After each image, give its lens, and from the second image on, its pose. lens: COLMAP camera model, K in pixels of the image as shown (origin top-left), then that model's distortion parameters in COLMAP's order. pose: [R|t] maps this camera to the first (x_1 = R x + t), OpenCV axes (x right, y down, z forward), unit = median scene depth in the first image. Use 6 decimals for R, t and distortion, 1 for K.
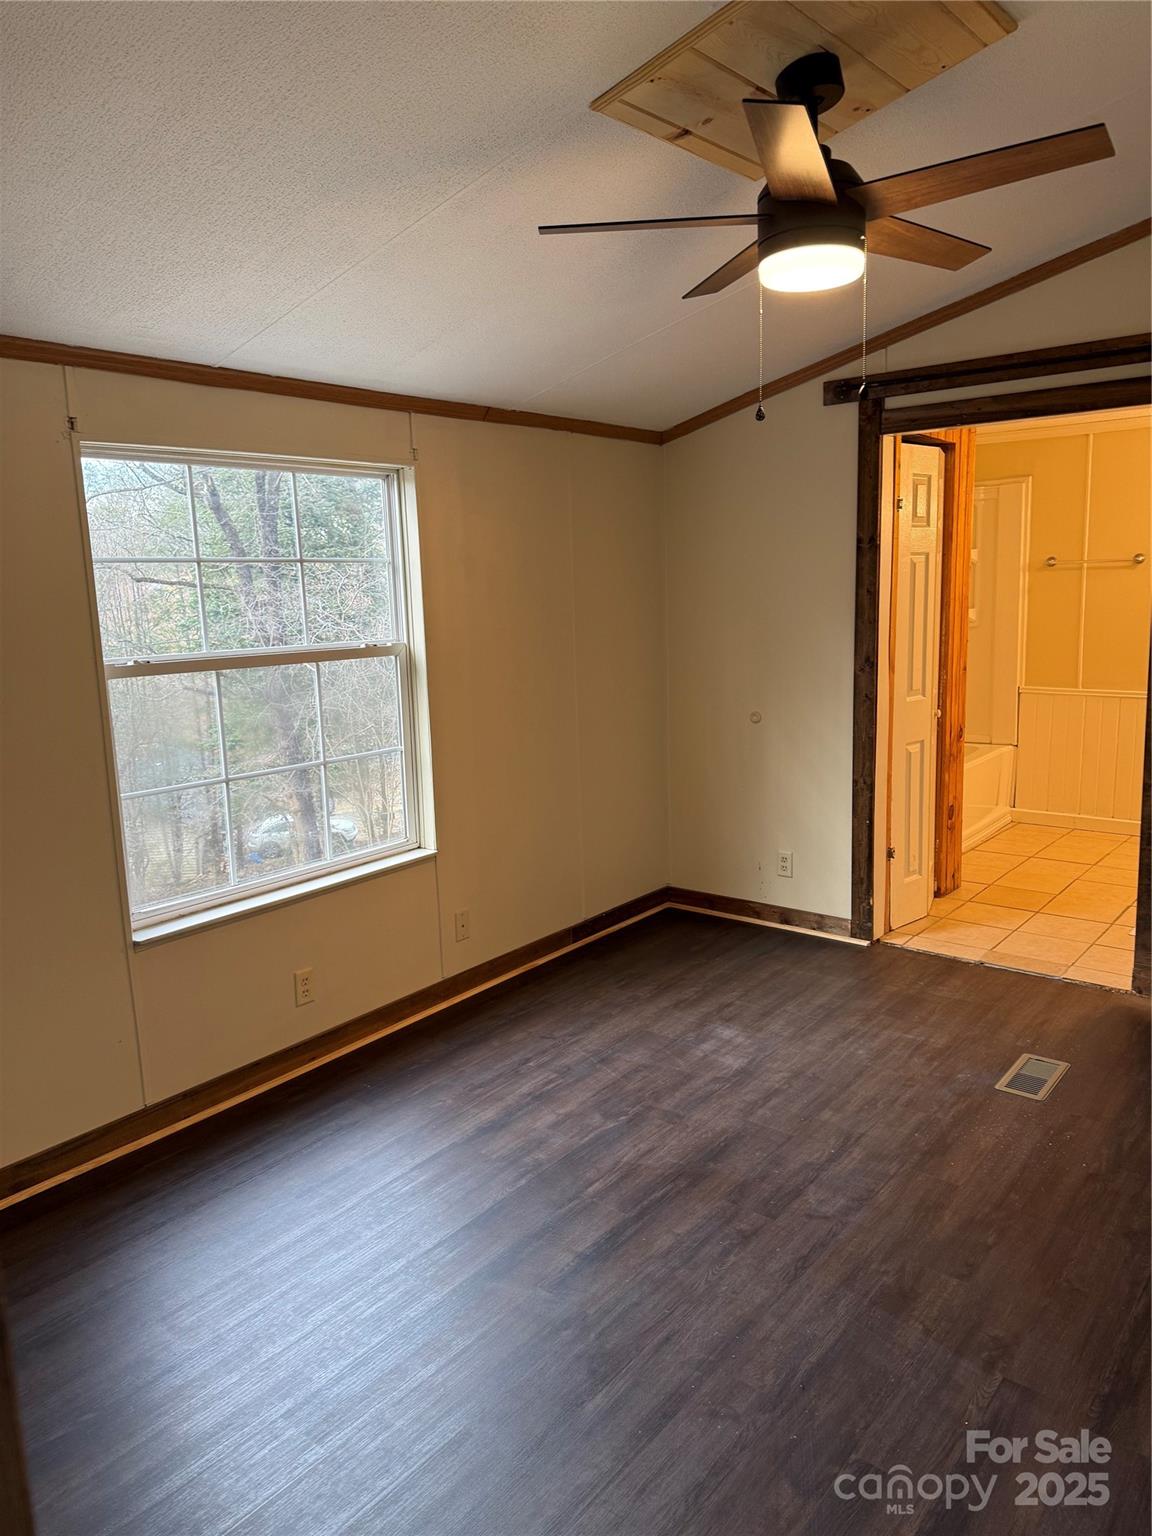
lens RADIAL K [[1078.5, 0, 572.9], [0, 1078.5, 759.5], [0, 0, 1]] dist [0.067987, -0.080838]
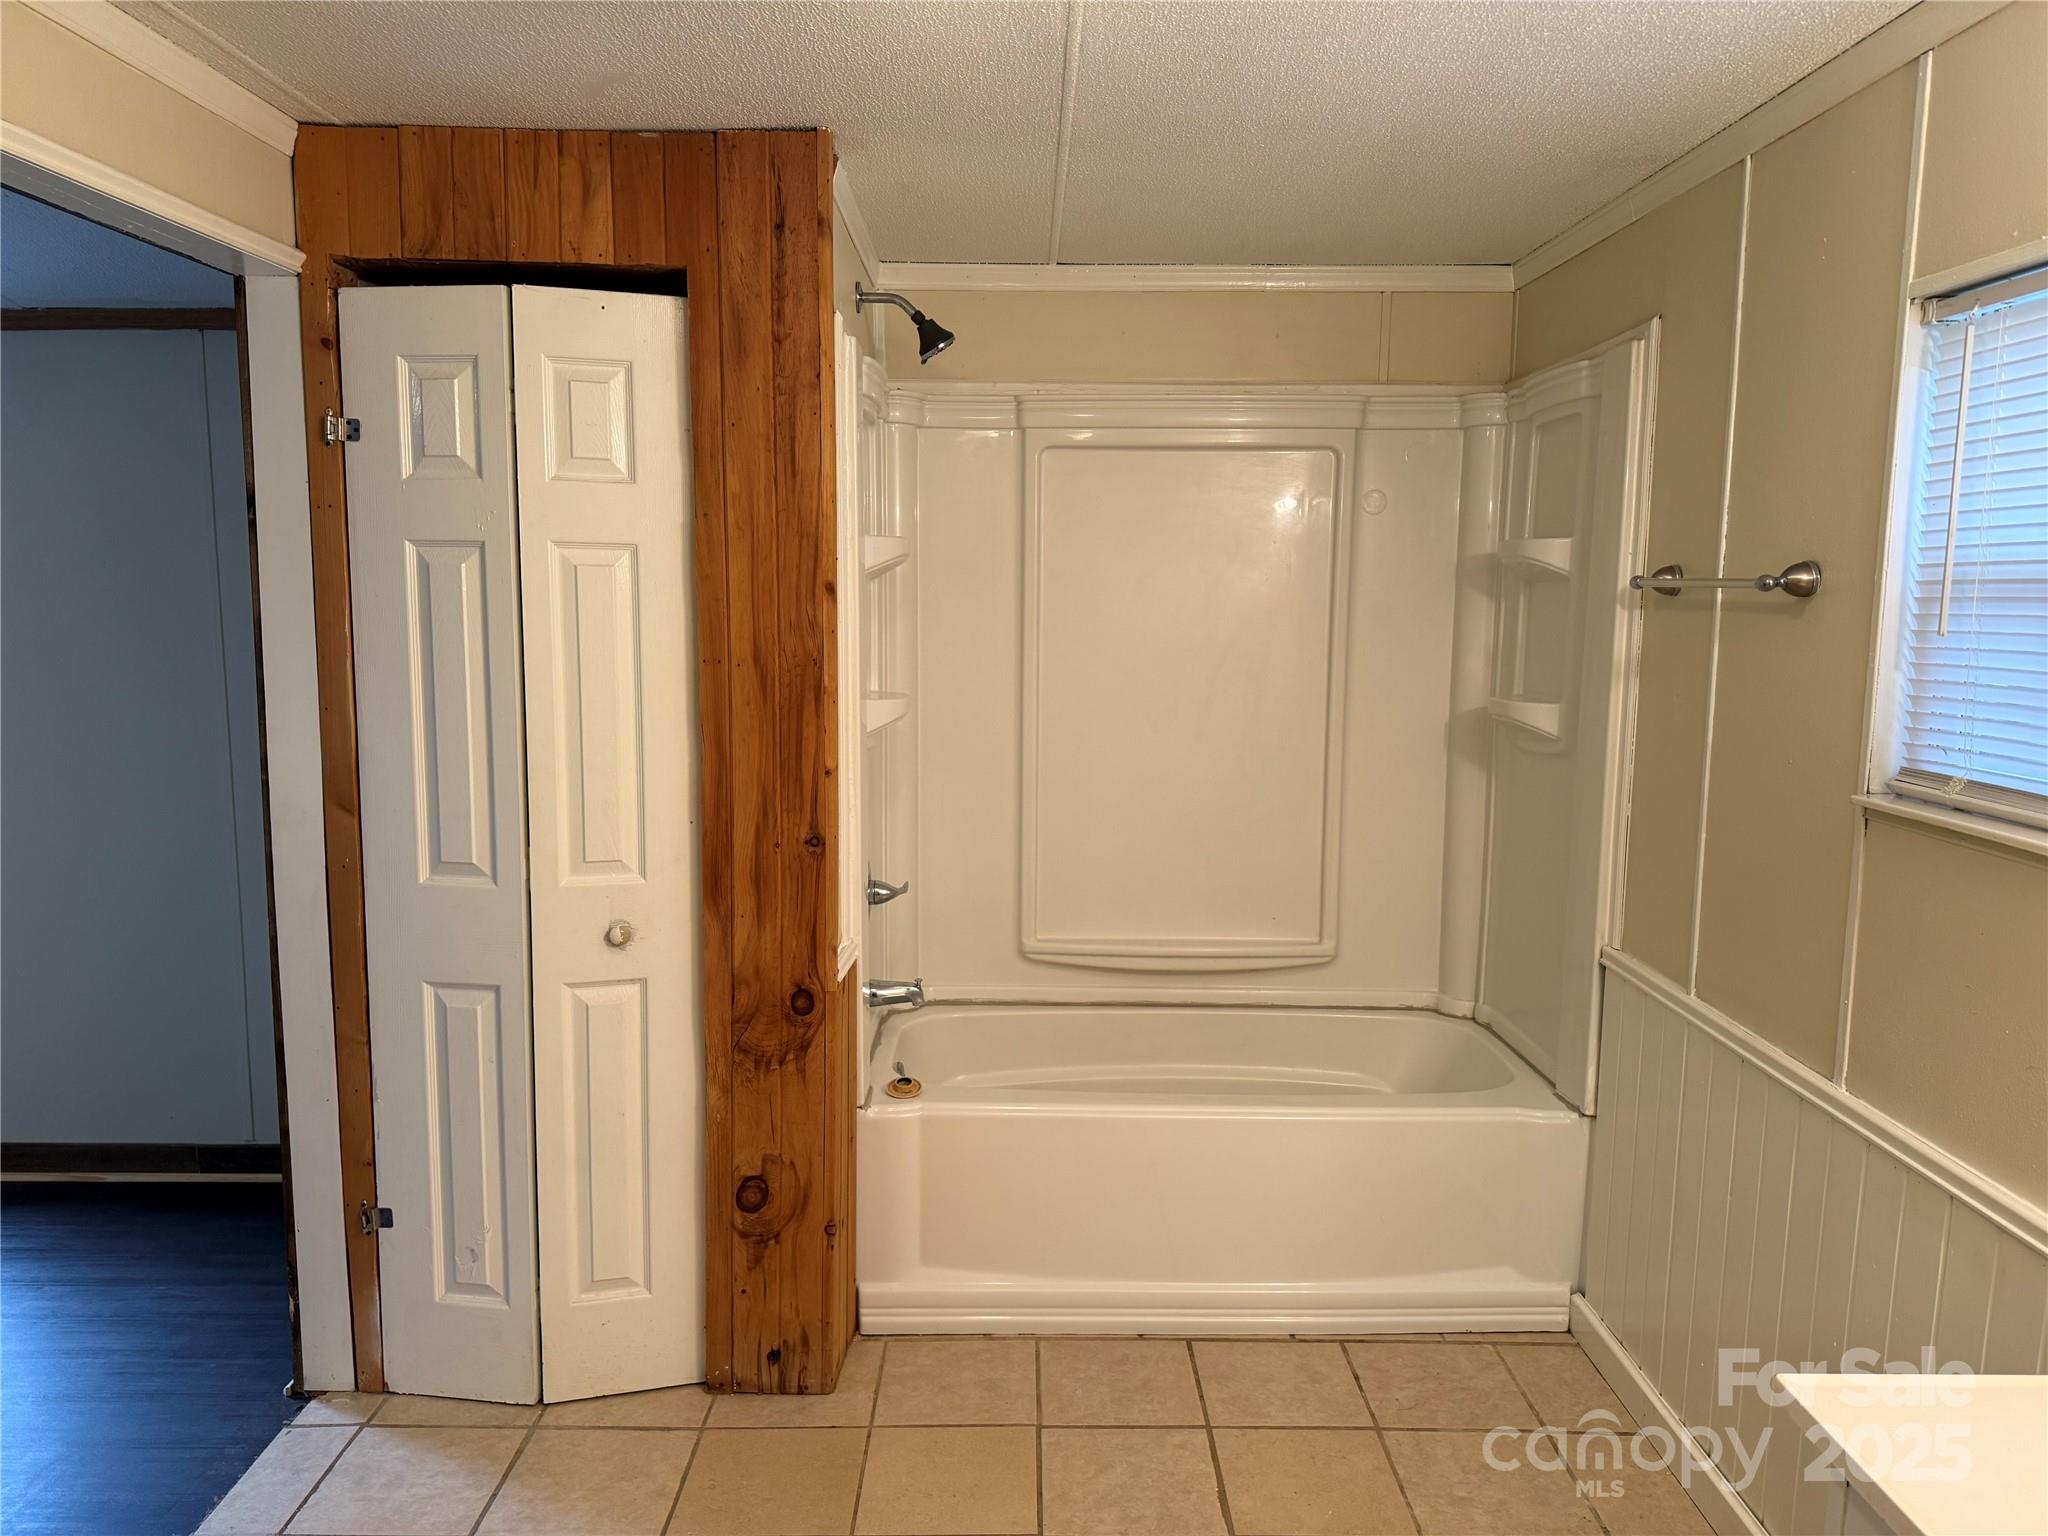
lens RADIAL K [[1438.0, 0, 1032.0], [0, 1438.0, 770.4], [0, 0, 1]] dist [0.067987, -0.080838]
pose [[0.633902, 0.133639, -0.761780, 1.280076], [-0.153052, 0.987155, 0.045817, -0.231159], [0.758118, 0.087549, 0.646214, 1.160221]]
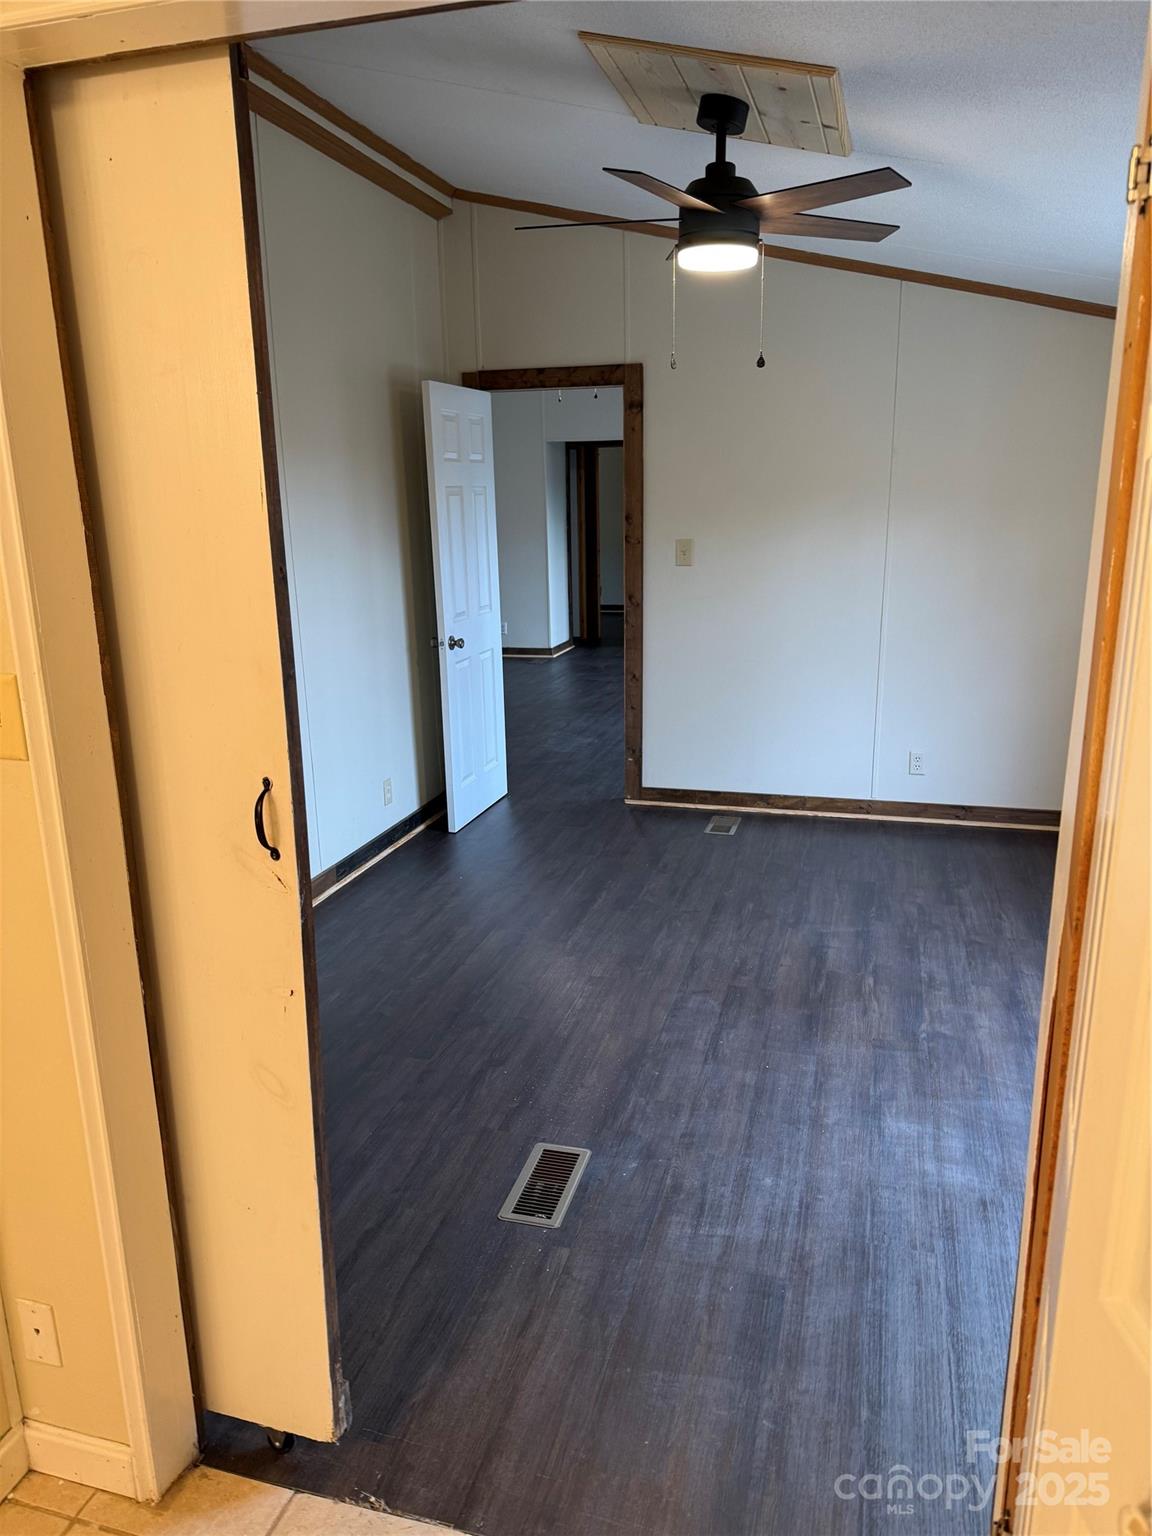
lens RADIAL K [[1078.5, 0, 569.8], [0, 1078.5, 771.7], [0, 0, 1]] dist [0.067987, -0.080838]
pose [[-0.918982, 0.141406, -0.368071, 0.679201], [-0.019260, 0.916269, 0.400101, -0.288265], [0.393828, 0.374775, -0.839311, 1.615131]]
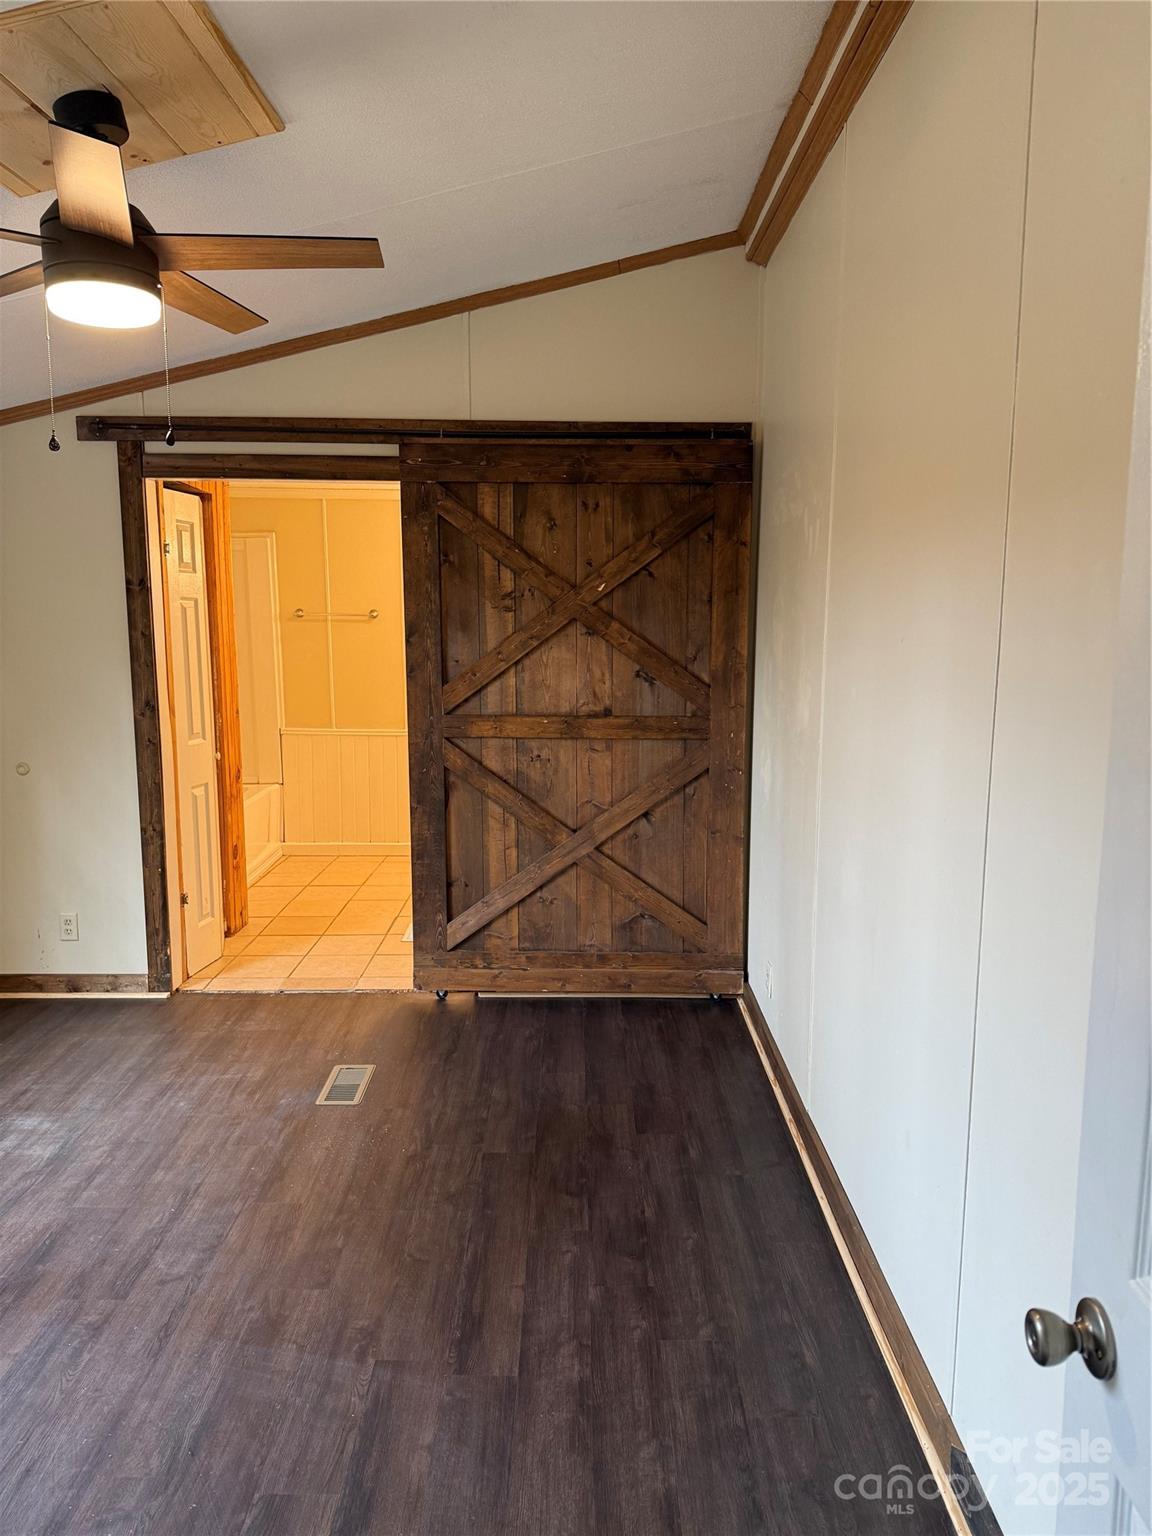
lens RADIAL K [[1078.5, 0, 568.3], [0, 1078.5, 761.5], [0, 0, 1]] dist [0.067987, -0.080838]
pose [[0.778856, -0.050059, 0.625201, -0.069260], [0.074925, 0.997098, -0.013503, 0.001419], [-0.622711, 0.057360, 0.780347, 0.001560]]
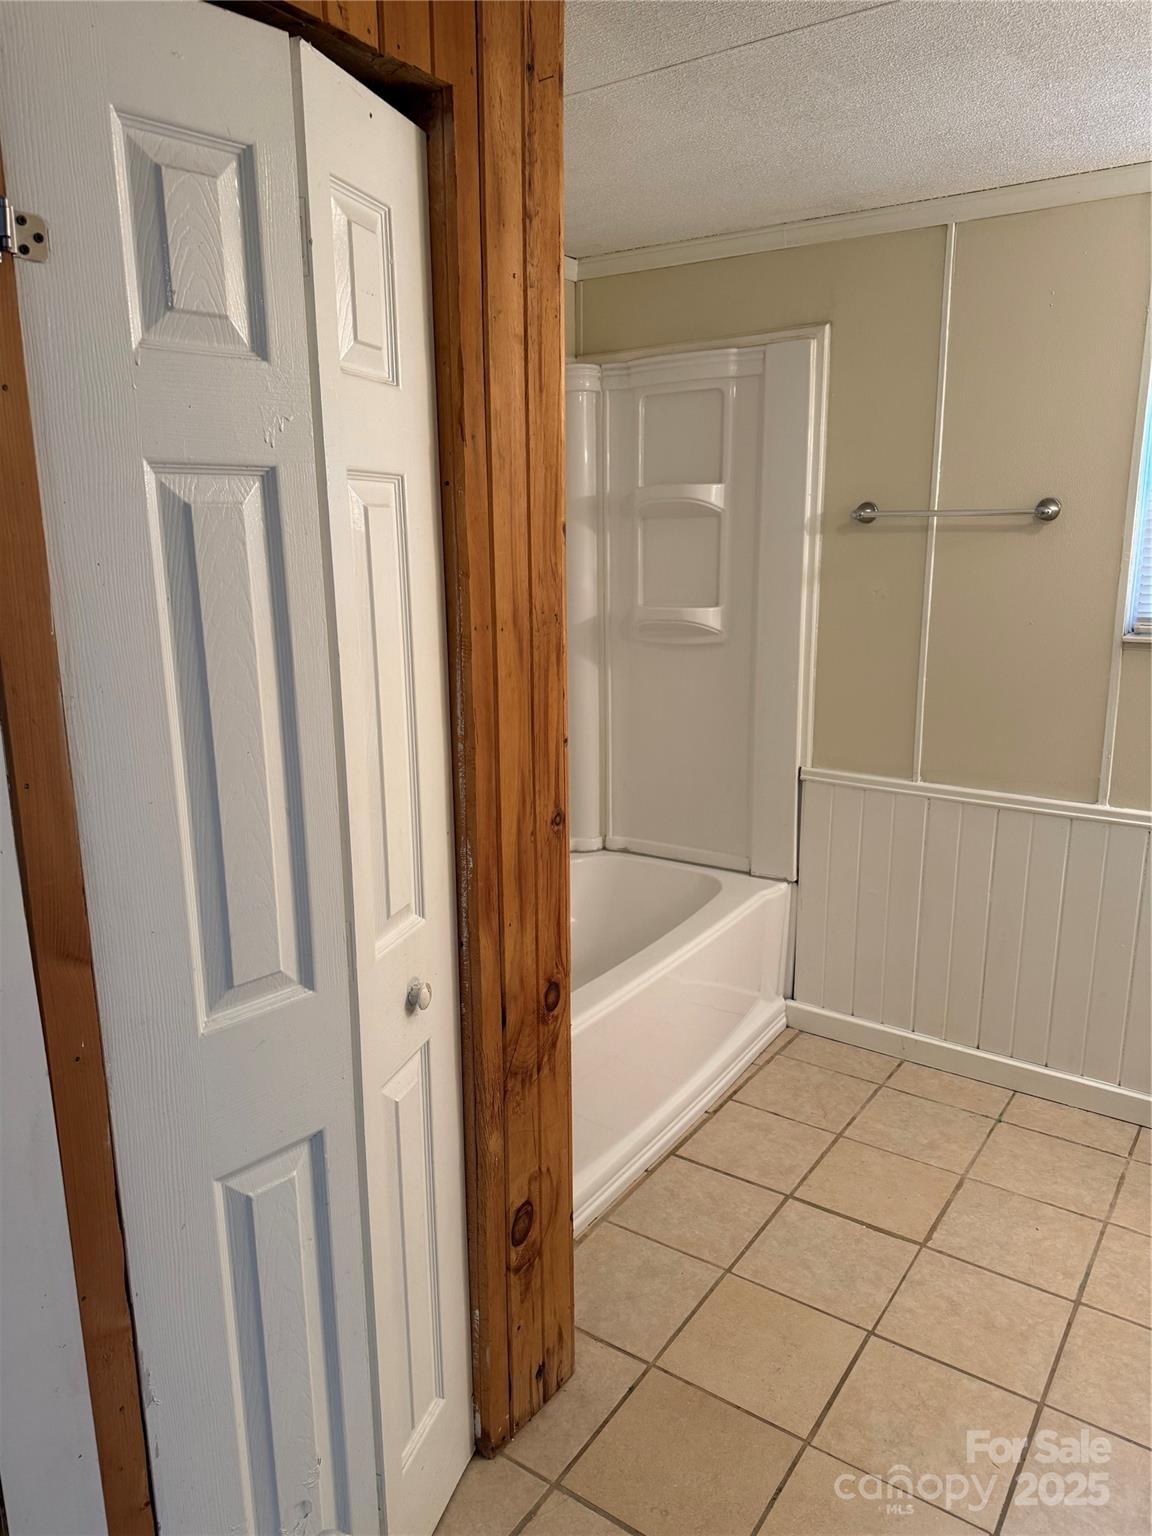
lens RADIAL K [[1078.5, 0, 560.5], [0, 1078.5, 774.9], [0, 0, 1]] dist [0.067987, -0.080838]
pose [[0.997323, 0.002335, 0.073087, 0.537173], [-0.007139, 0.997824, 0.065541, -0.193020], [-0.072775, -0.065887, 0.995170, 1.053096]]
